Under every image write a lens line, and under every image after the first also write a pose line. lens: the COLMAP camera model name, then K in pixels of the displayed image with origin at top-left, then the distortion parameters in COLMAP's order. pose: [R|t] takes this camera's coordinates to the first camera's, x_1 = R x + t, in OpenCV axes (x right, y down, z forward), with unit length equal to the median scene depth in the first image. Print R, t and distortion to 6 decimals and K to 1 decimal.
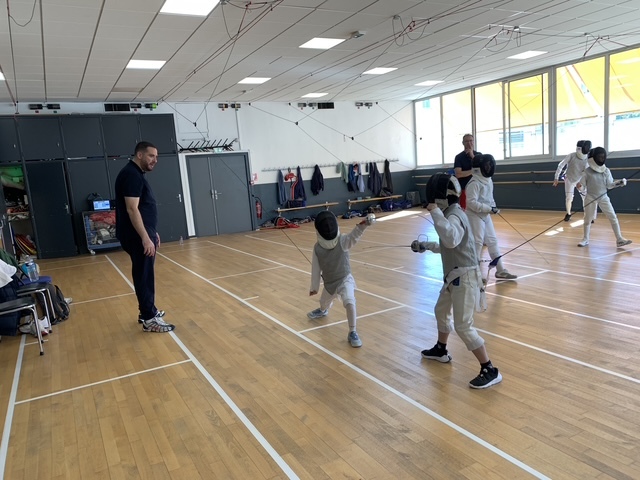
lens RADIAL K [[490.4, 0, 320.0], [0, 490.4, 240.0], [0, 0, 1]] dist [0.007872, 0.002875]
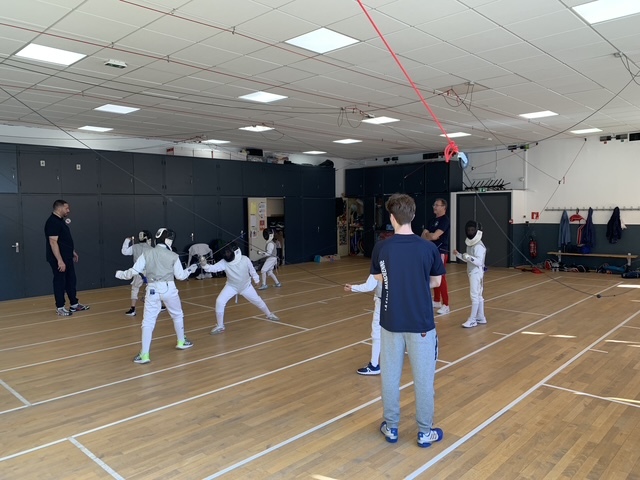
lens RADIAL K [[490.4, 0, 320.0], [0, 490.4, 240.0], [0, 0, 1]] dist [0.007872, 0.002875]
pose [[0.301149, 0.133885, -0.944131, 0.716664], [-0.138912, 0.985692, 0.095470, -0.121641], [0.943405, 0.102400, 0.315438, 0.299419]]
